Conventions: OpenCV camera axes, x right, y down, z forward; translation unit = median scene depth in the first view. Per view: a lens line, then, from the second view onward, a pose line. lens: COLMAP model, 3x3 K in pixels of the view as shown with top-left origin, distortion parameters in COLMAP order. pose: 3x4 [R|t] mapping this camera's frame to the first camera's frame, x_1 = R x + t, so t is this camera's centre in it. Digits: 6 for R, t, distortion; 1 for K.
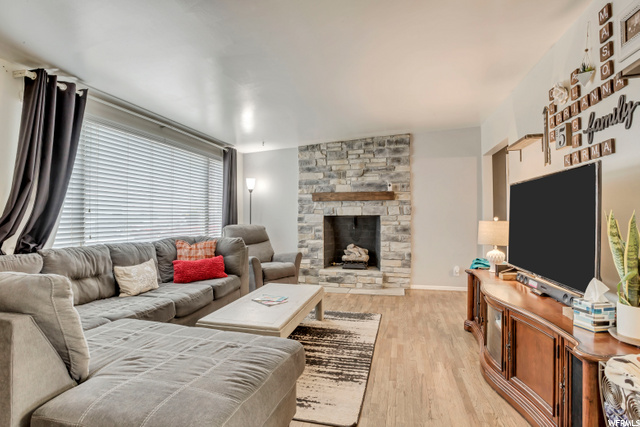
lens RADIAL K [[307.7, 0, 319.7], [0, 307.7, 214.6], [0, 0, 1]] dist [0.005672, -0.001155]
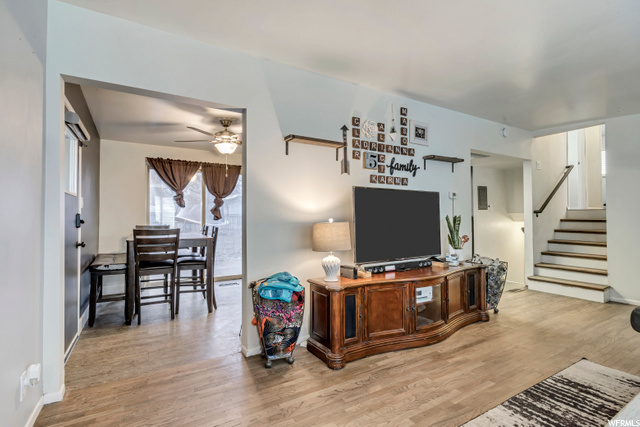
lens RADIAL K [[307.7, 0, 321.6], [0, 307.7, 214.1], [0, 0, 1]] dist [0.005672, -0.001155]
pose [[-0.706968, 0.005076, 0.707228, -0.031764], [-0.008576, 0.999839, -0.015749, 0.015070], [-0.707194, -0.017199, -0.706810, 1.952067]]
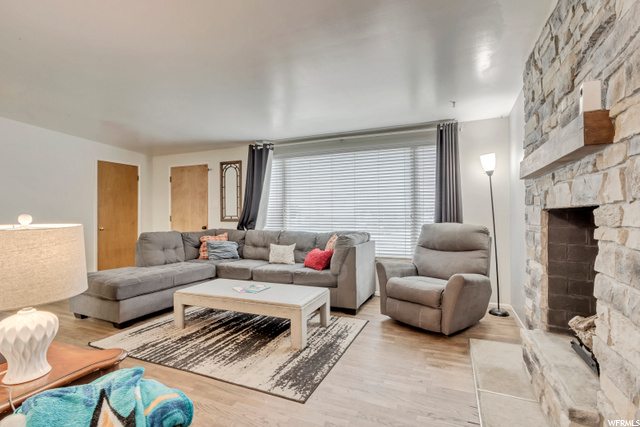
lens RADIAL K [[307.7, 0, 334.8], [0, 307.7, 213.8], [0, 0, 1]] dist [0.005672, -0.001155]
pose [[-0.121893, -0.003273, -0.992538, 1.033754], [0.012304, 0.999913, -0.004809, 0.019371], [0.992467, -0.012799, -0.121843, 1.642321]]
